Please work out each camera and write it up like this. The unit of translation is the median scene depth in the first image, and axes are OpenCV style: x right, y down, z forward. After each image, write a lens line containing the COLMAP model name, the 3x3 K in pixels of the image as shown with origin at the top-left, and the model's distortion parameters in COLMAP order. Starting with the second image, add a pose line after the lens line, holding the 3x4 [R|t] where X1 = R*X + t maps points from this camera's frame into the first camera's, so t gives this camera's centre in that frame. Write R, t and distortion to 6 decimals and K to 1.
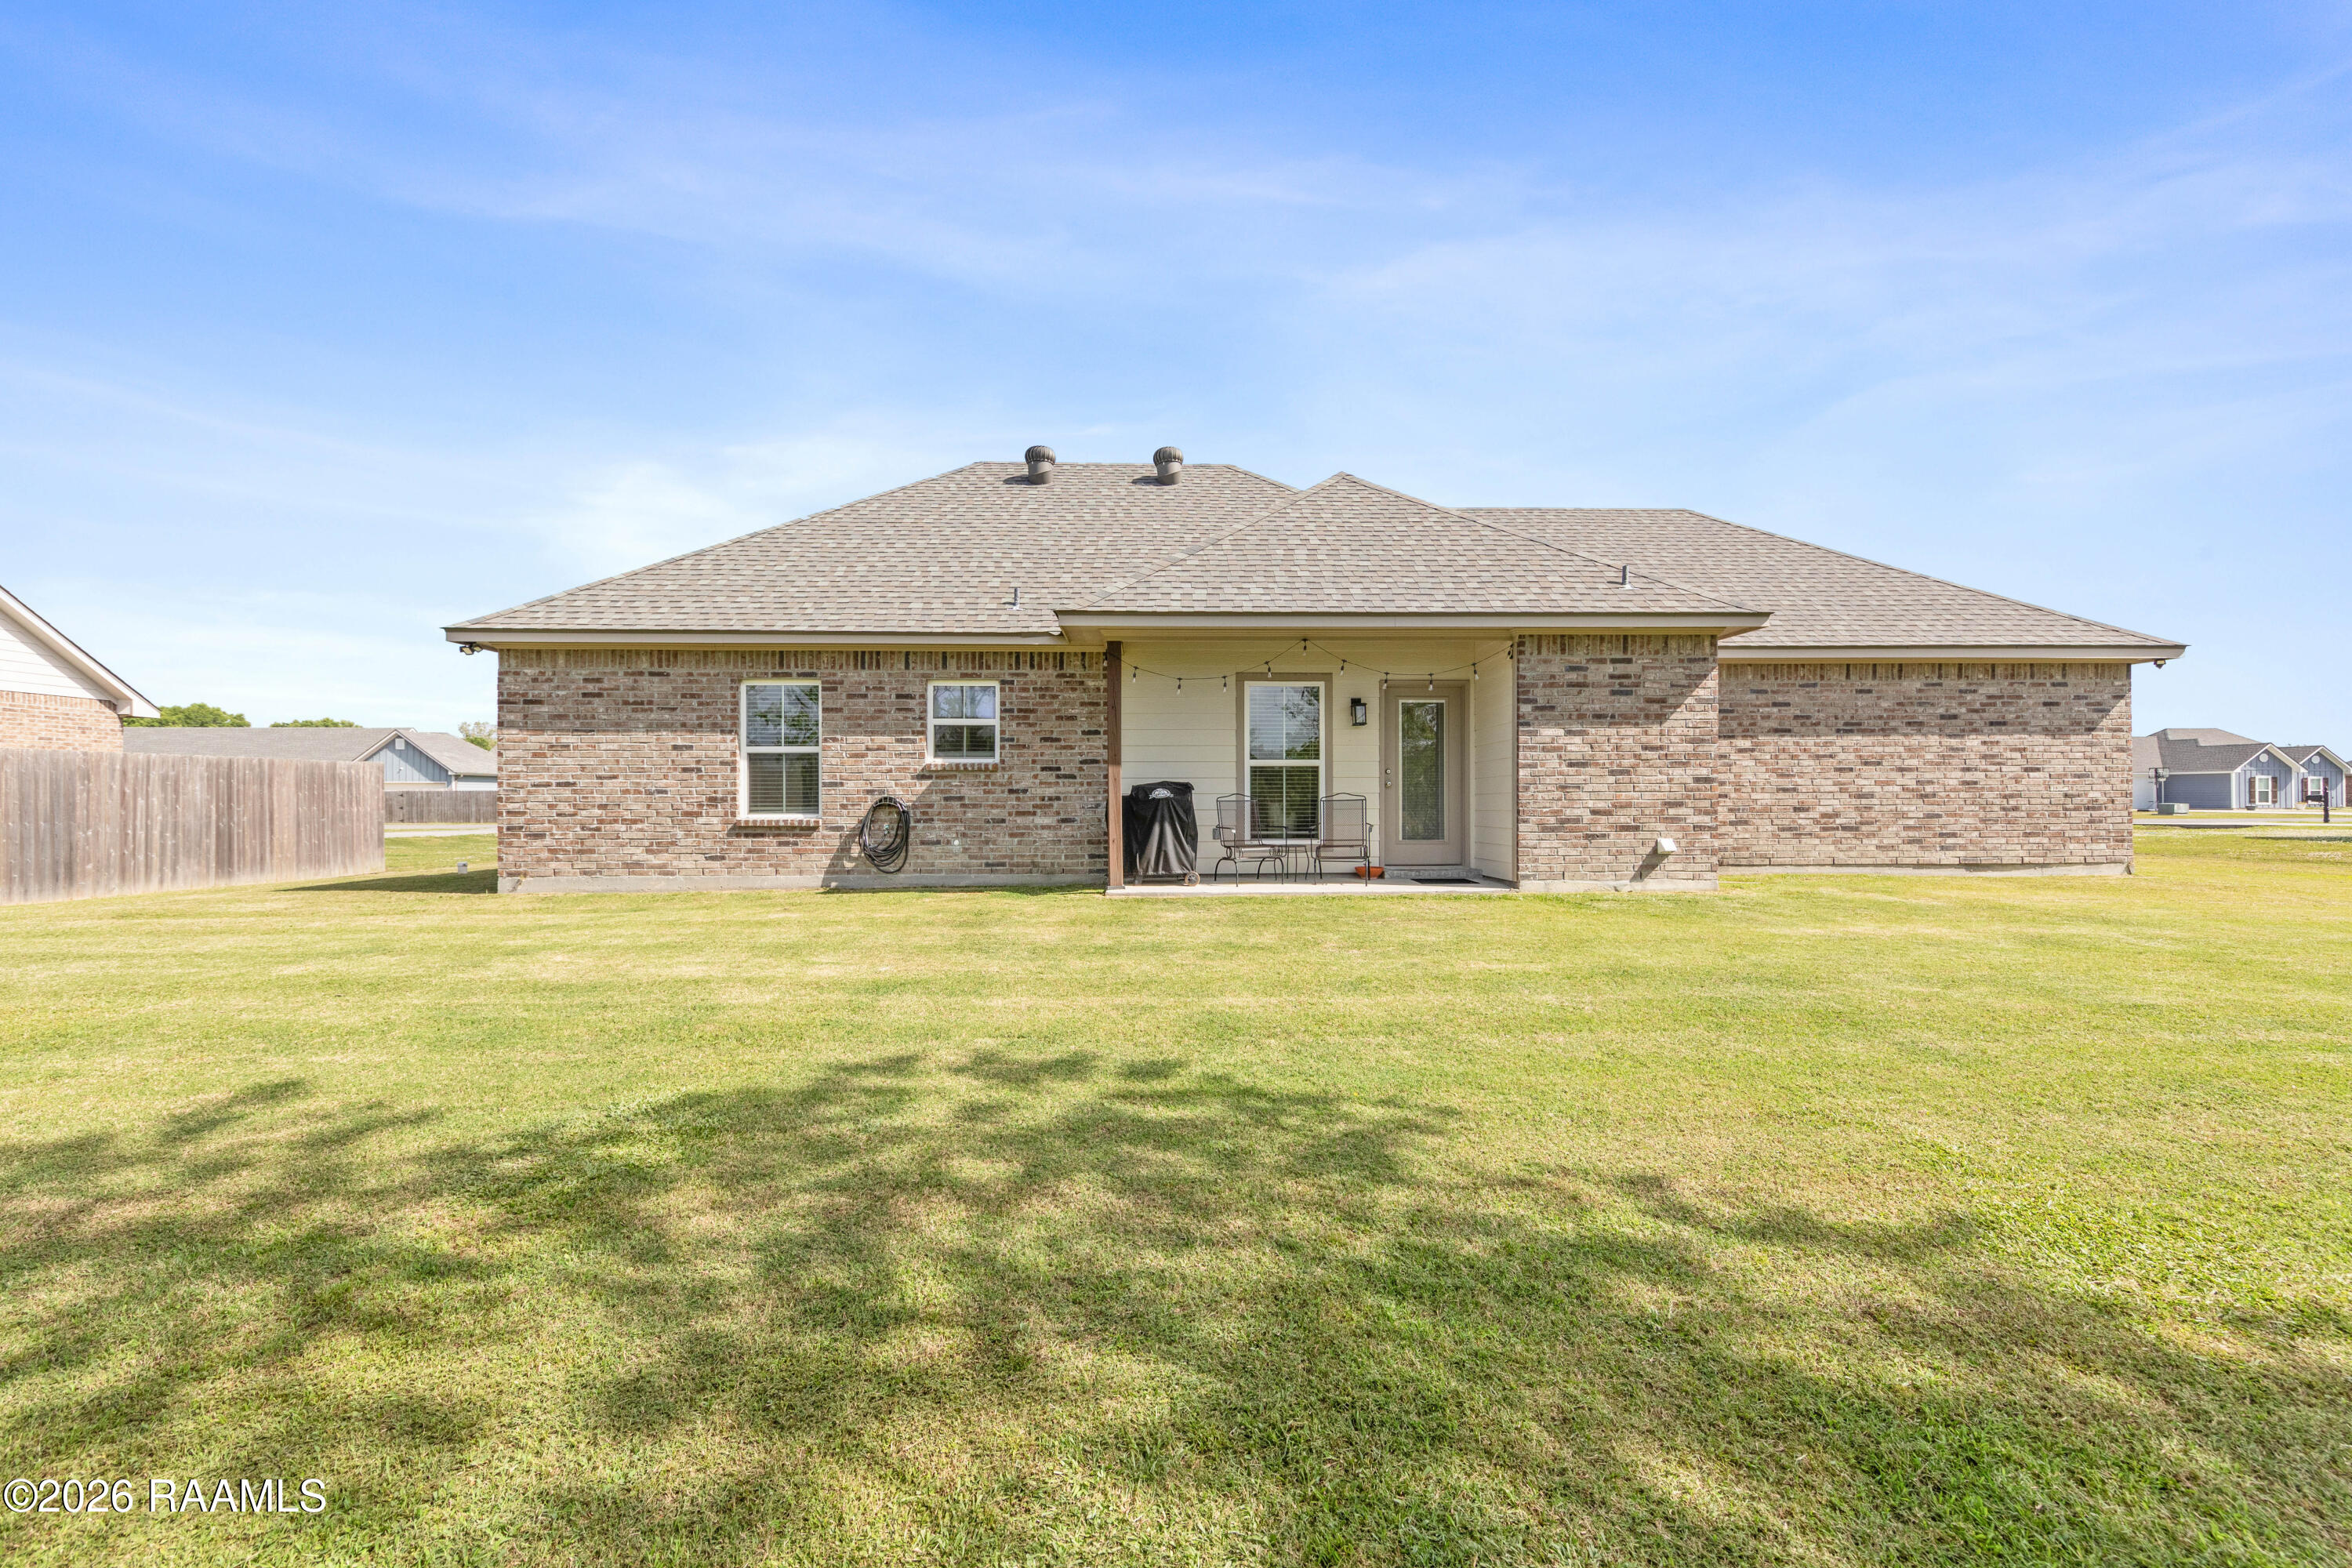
lens RADIAL K [[910.2, 0, 1191.0], [0, 910.2, 797.0], [0, 0, 1]] dist [0.001428, -0.000197]
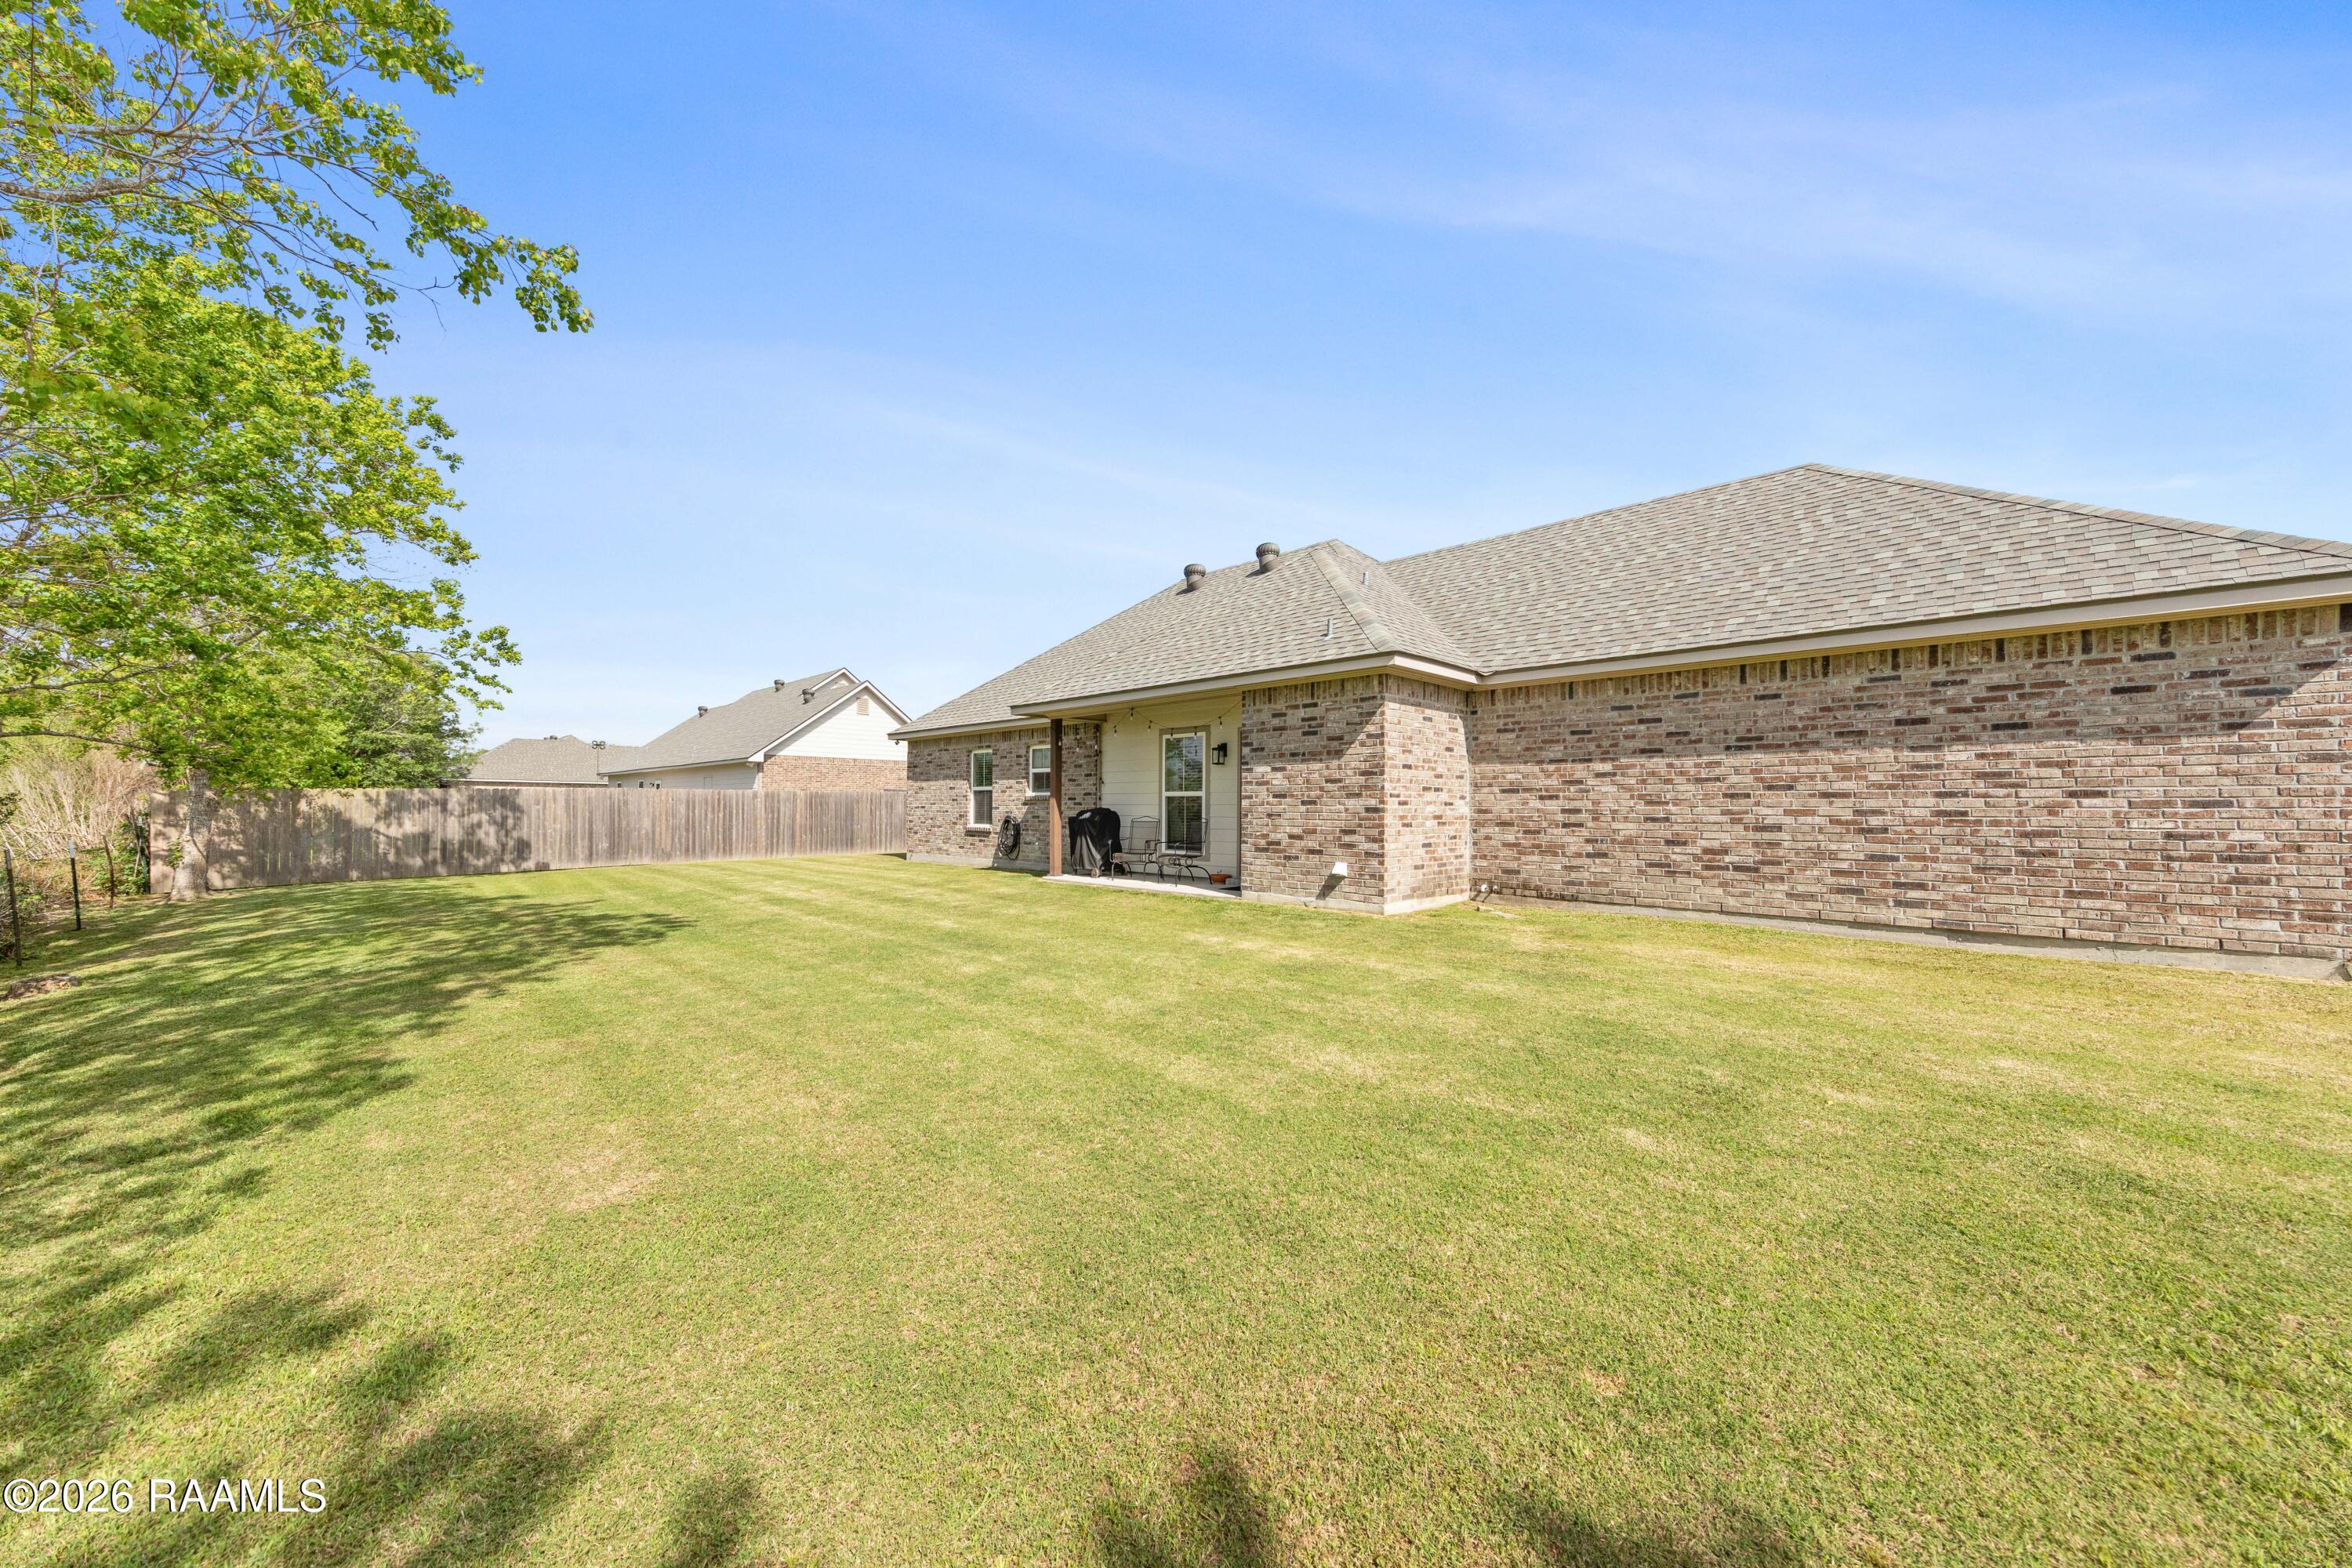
lens RADIAL K [[852.2, 0, 1194.6], [0, 852.2, 798.3], [0, 0, 1]] dist [0.003614, -0.001118]
pose [[0.689604, -0.001804, -0.724185, 1.053598], [-0.005562, 0.999954, -0.007787, -0.021443], [0.724166, 0.009397, 0.689562, 0.143320]]
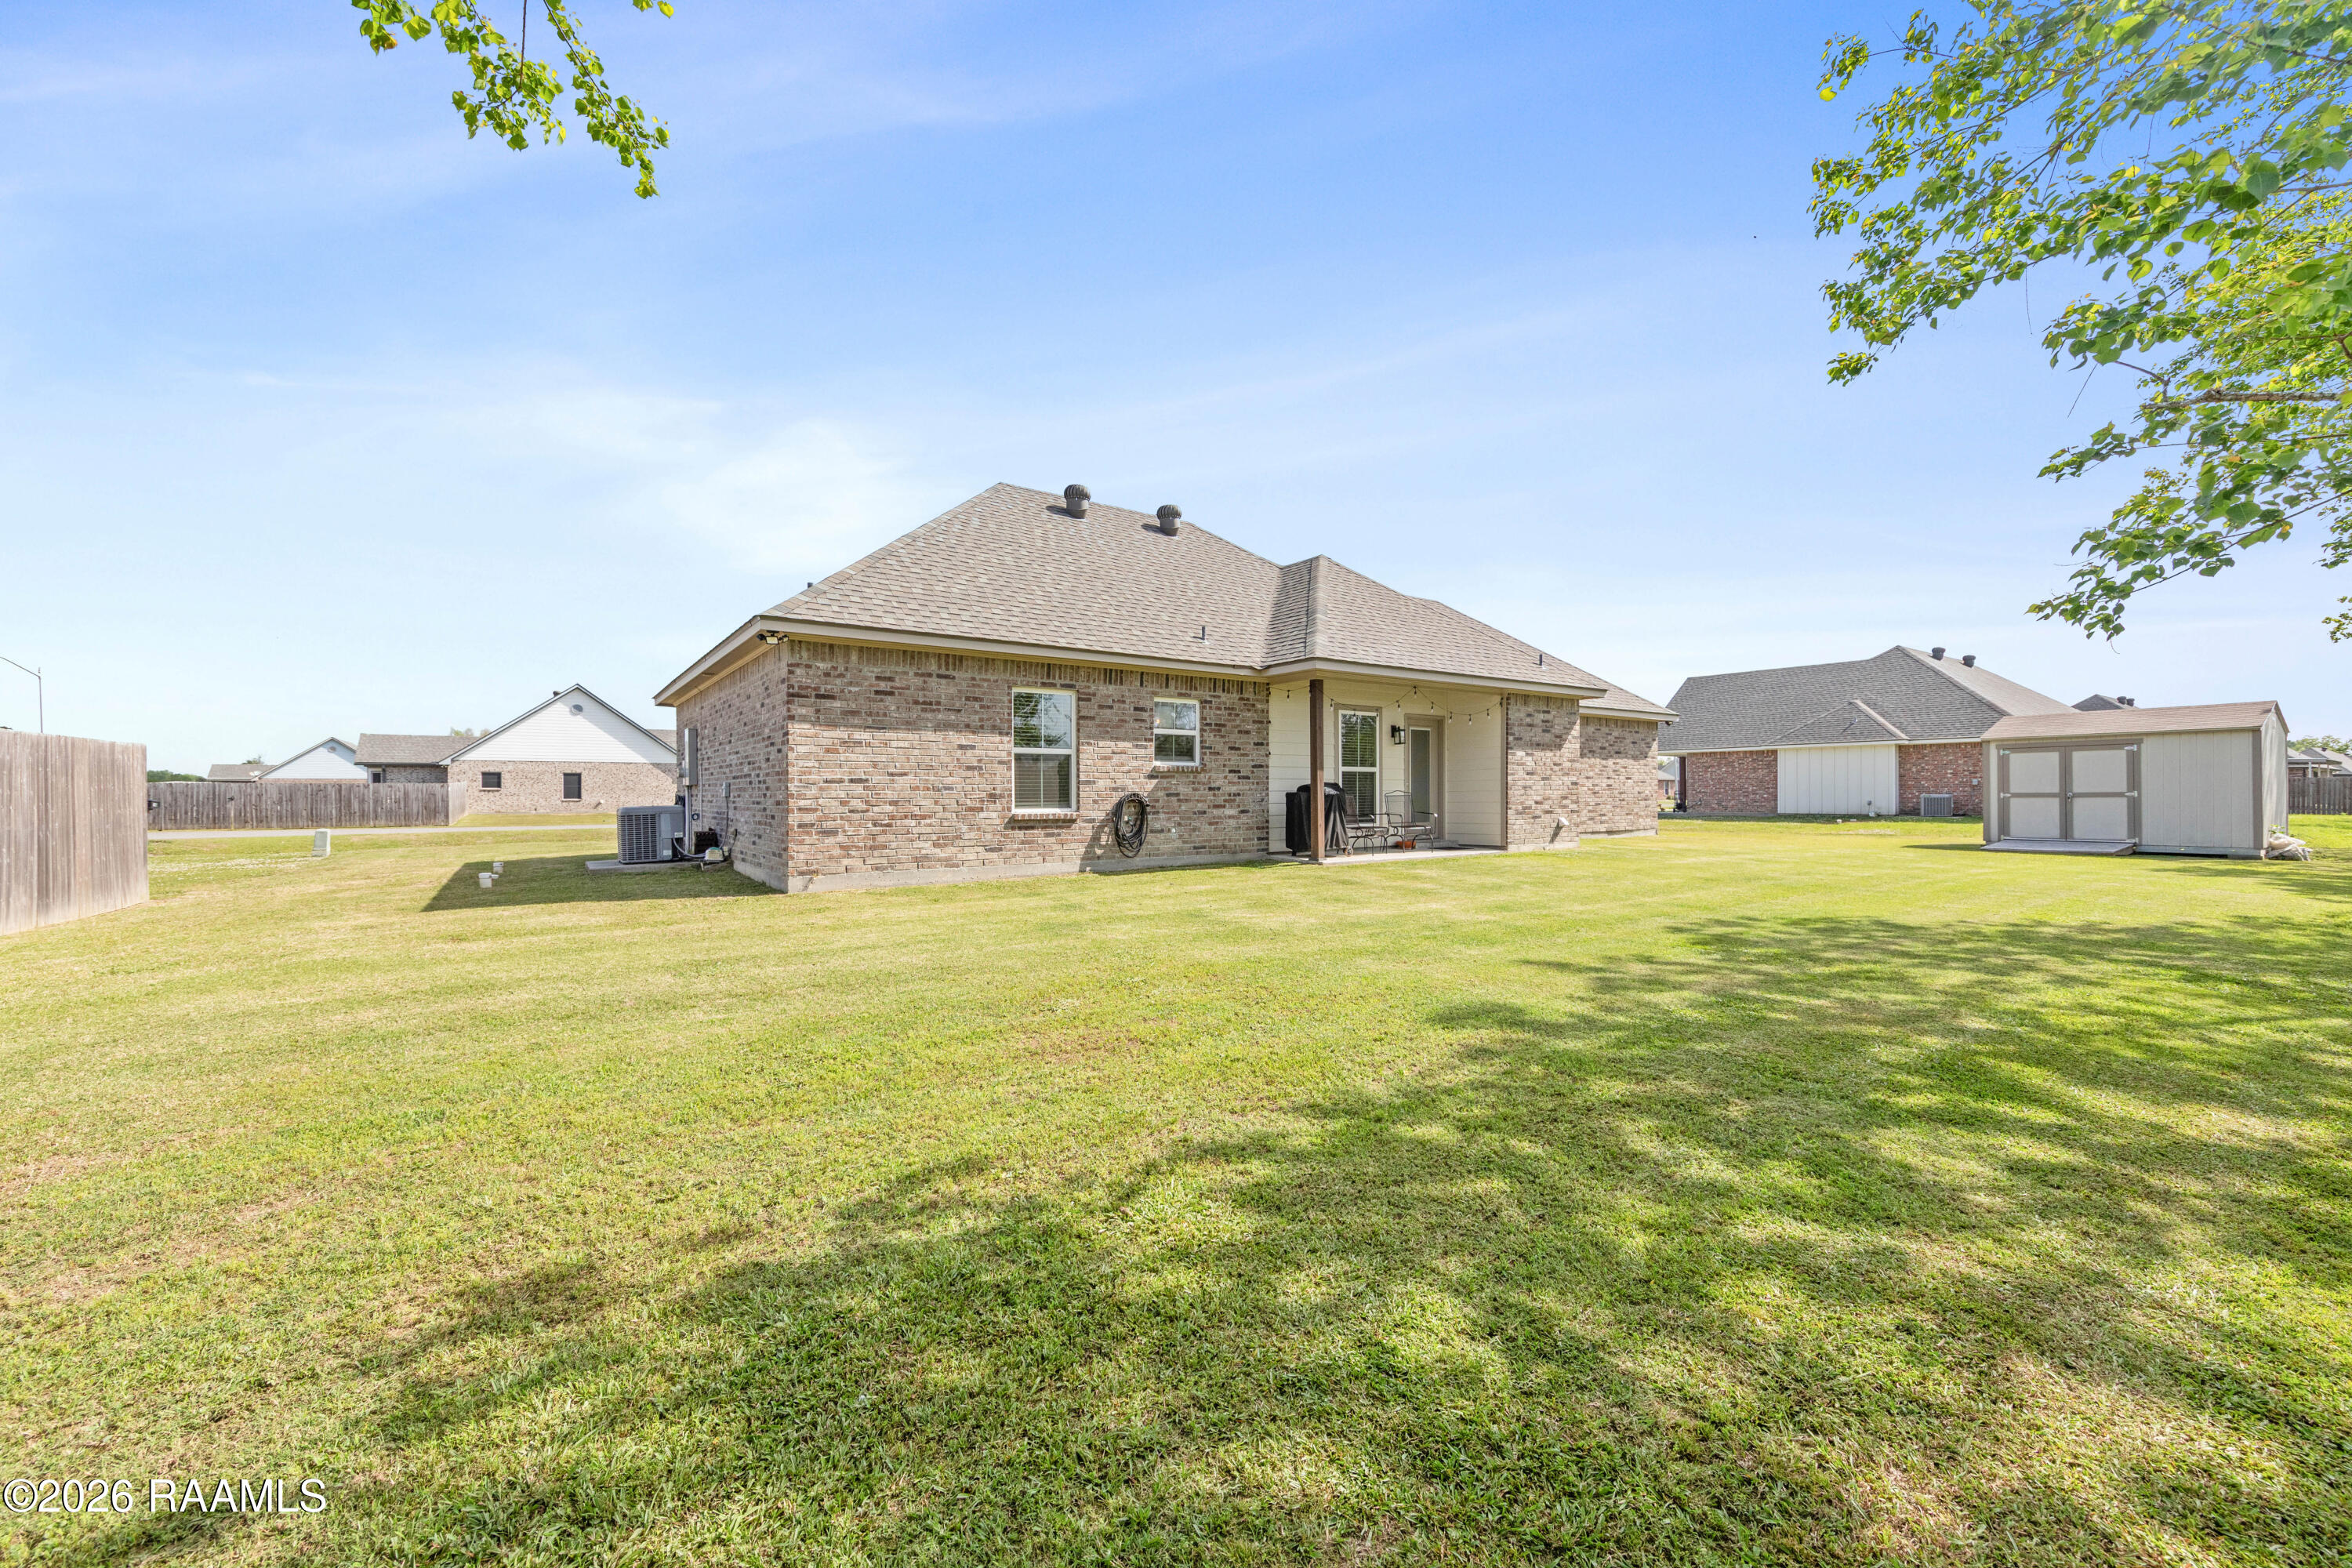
lens RADIAL K [[910.2, 0, 1183.3], [0, 910.2, 791.4], [0, 0, 1]] dist [0.001428, -0.000197]
pose [[0.836712, 0.001125, 0.547642, -0.917348], [-0.000312, 0.999999, -0.001578, -0.000695], [-0.547643, 0.001150, 0.836711, -0.031262]]
